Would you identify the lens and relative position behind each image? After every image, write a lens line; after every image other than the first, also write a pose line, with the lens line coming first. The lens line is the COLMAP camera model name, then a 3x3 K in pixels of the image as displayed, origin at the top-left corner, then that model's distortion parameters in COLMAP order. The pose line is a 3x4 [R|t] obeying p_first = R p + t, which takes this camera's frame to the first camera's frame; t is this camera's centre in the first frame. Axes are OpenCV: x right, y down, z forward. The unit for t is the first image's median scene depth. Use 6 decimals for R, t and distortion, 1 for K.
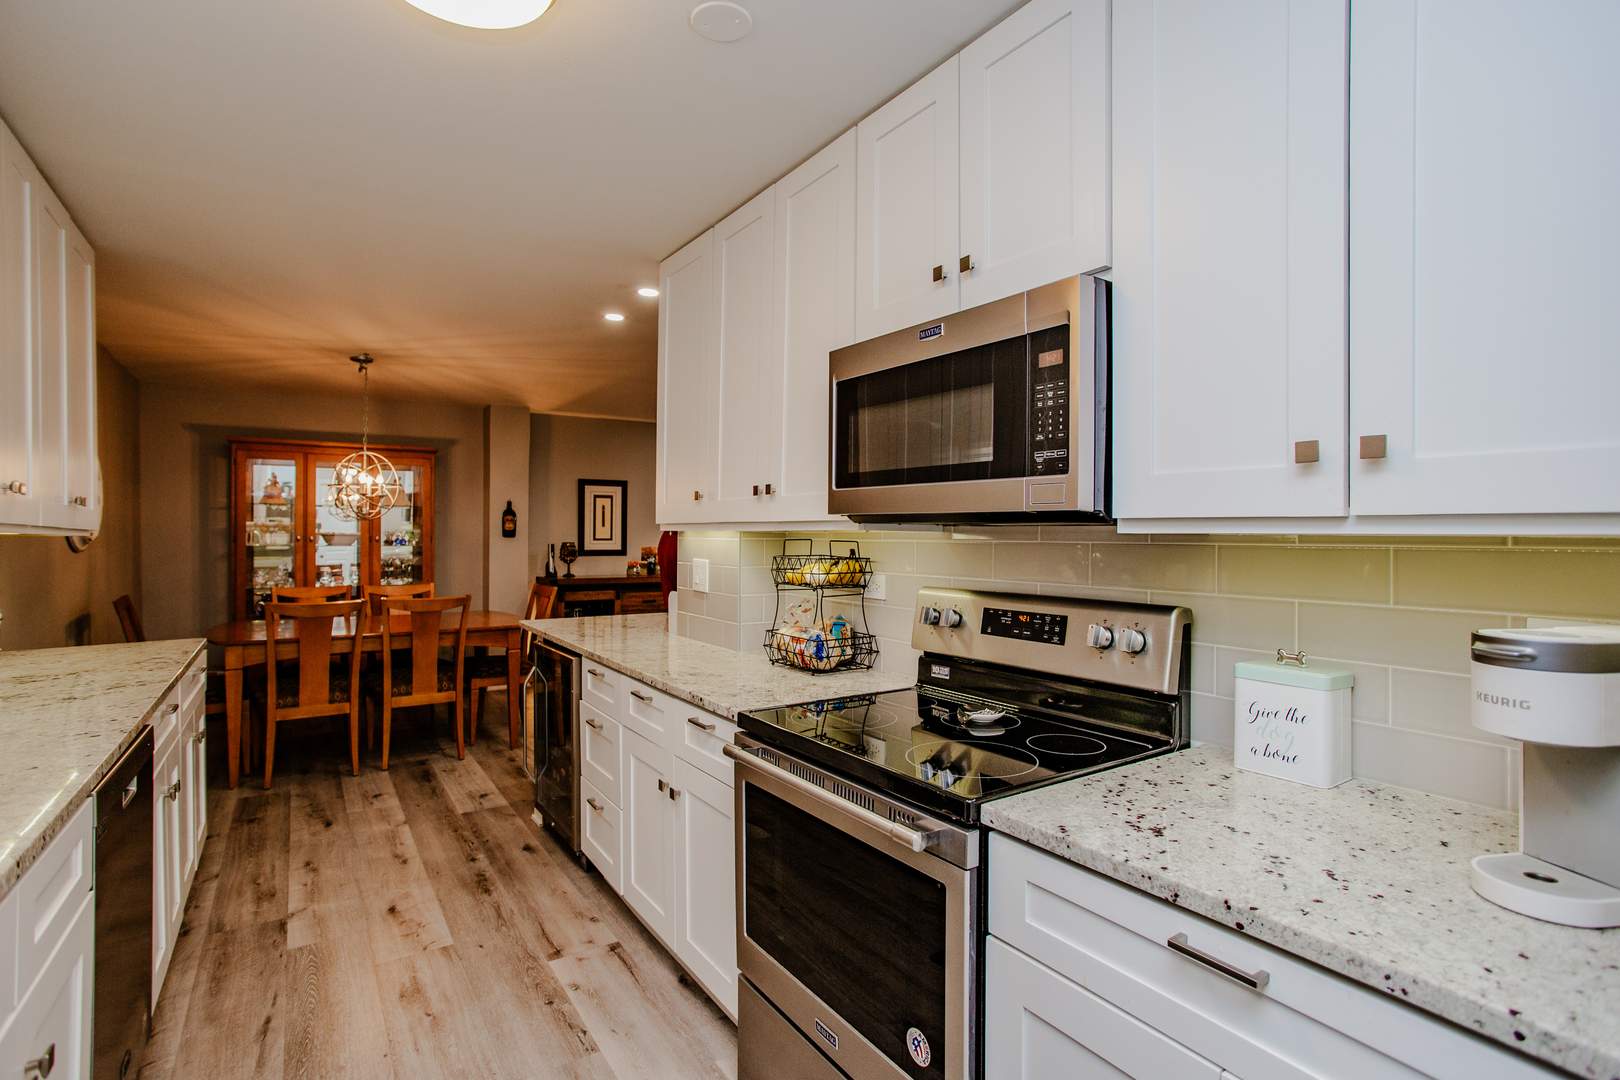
lens RADIAL K [[779.8, 0, 810.0], [0, 779.8, 537.8], [0, 0, 1]] dist [-0.031653, 0.013757]
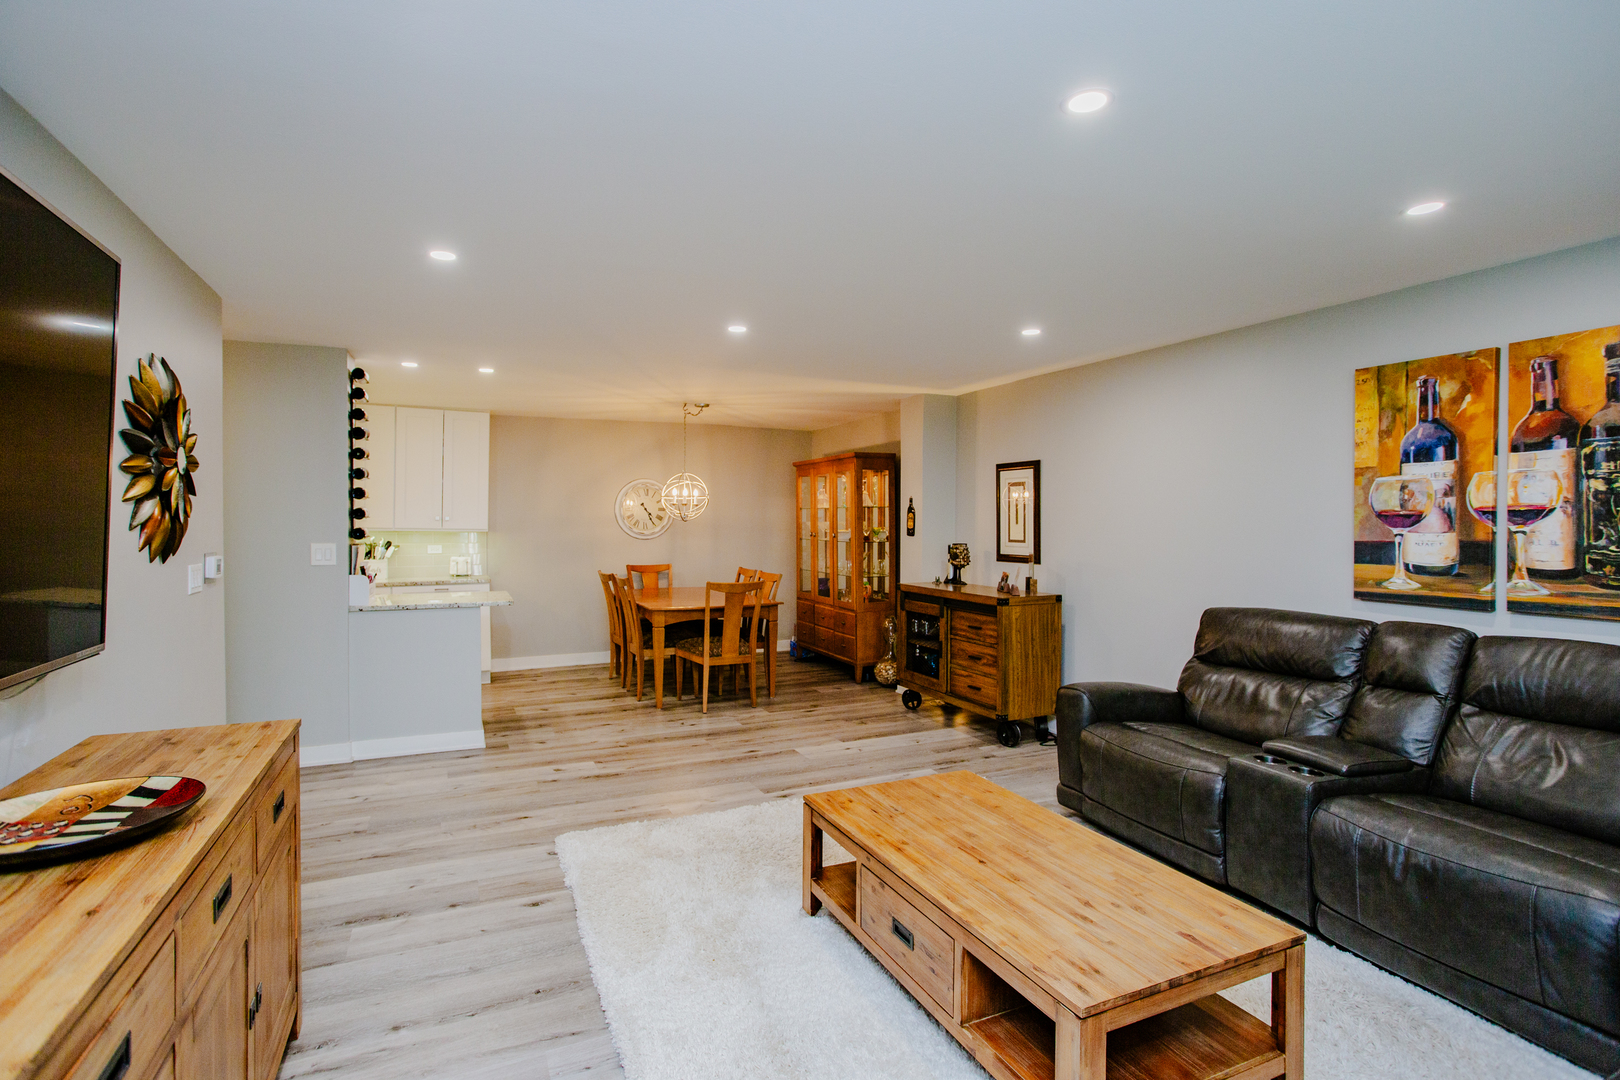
lens RADIAL K [[779.8, 0, 812.4], [0, 779.8, 531.6], [0, 0, 1]] dist [-0.031653, 0.013757]
pose [[-0.139592, 0.004586, -0.990198, 0.527346], [-0.009519, 0.999937, 0.005973, -0.009940], [0.990163, 0.010260, -0.139539, 0.945323]]
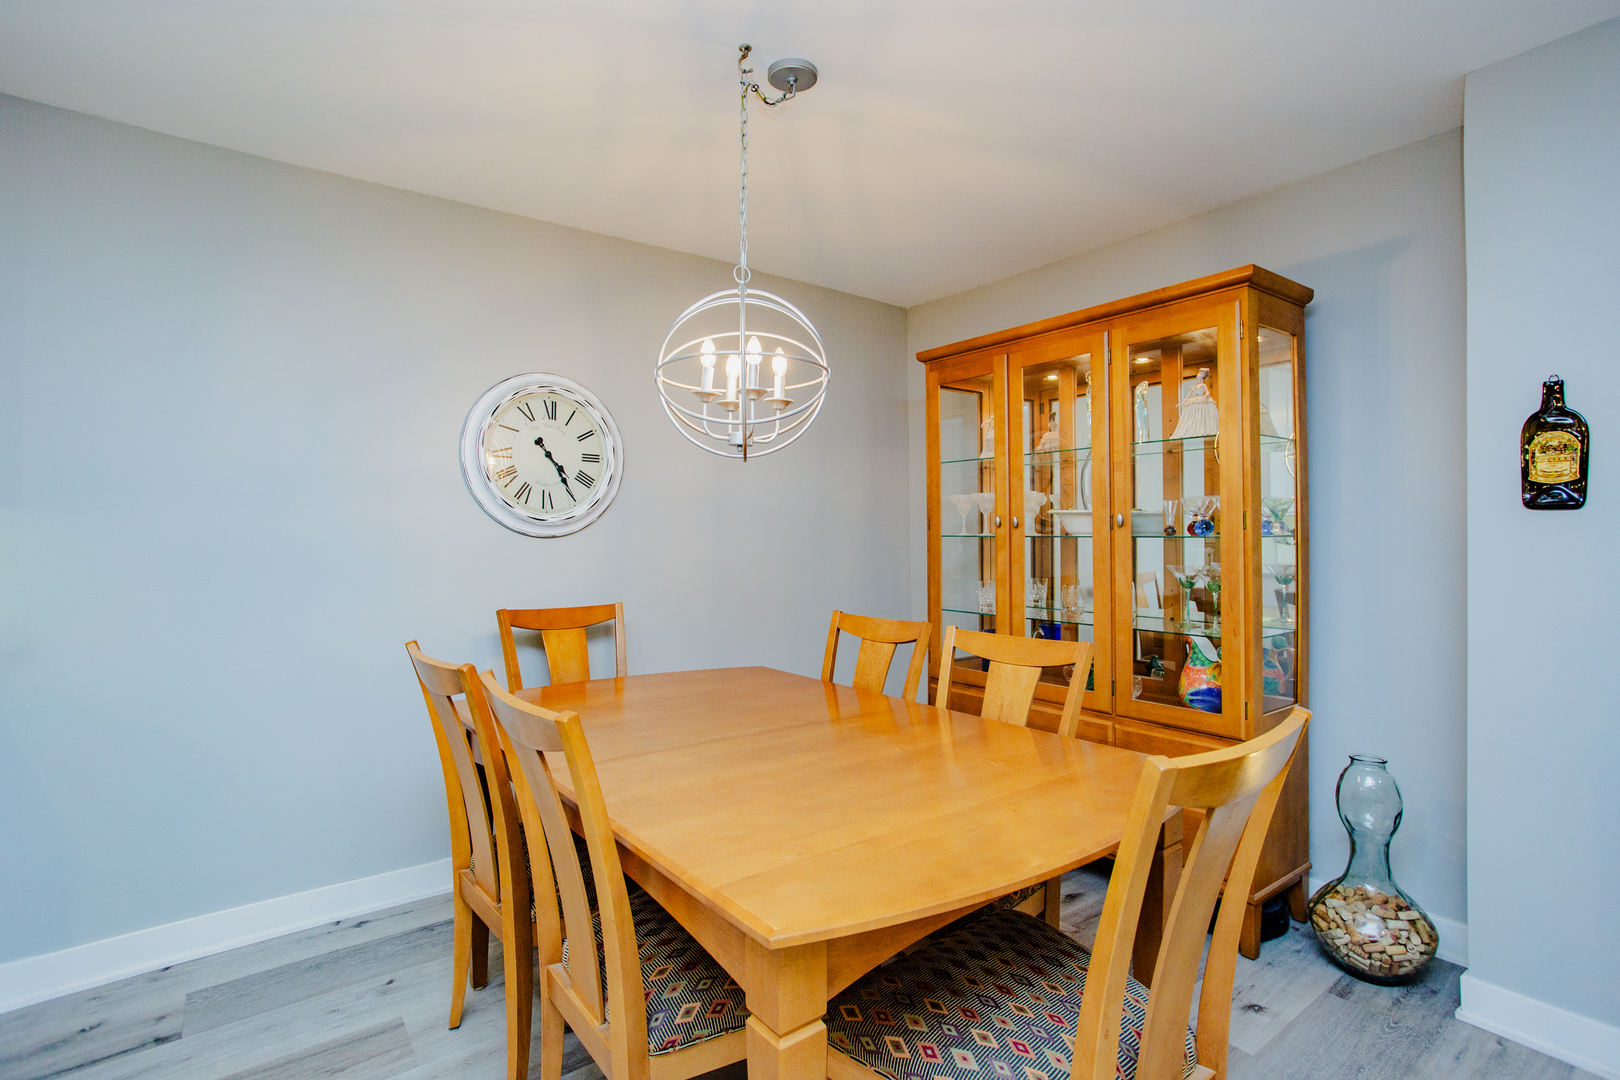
lens RADIAL K [[779.8, 0, 805.1], [0, 779.8, 534.5], [0, 0, 1]] dist [-0.031653, 0.013757]
pose [[0.060539, -0.011020, -0.998105, -0.120375], [-0.006359, 0.999915, -0.011426, 0.012589], [0.998146, 0.007038, 0.060464, 0.666062]]
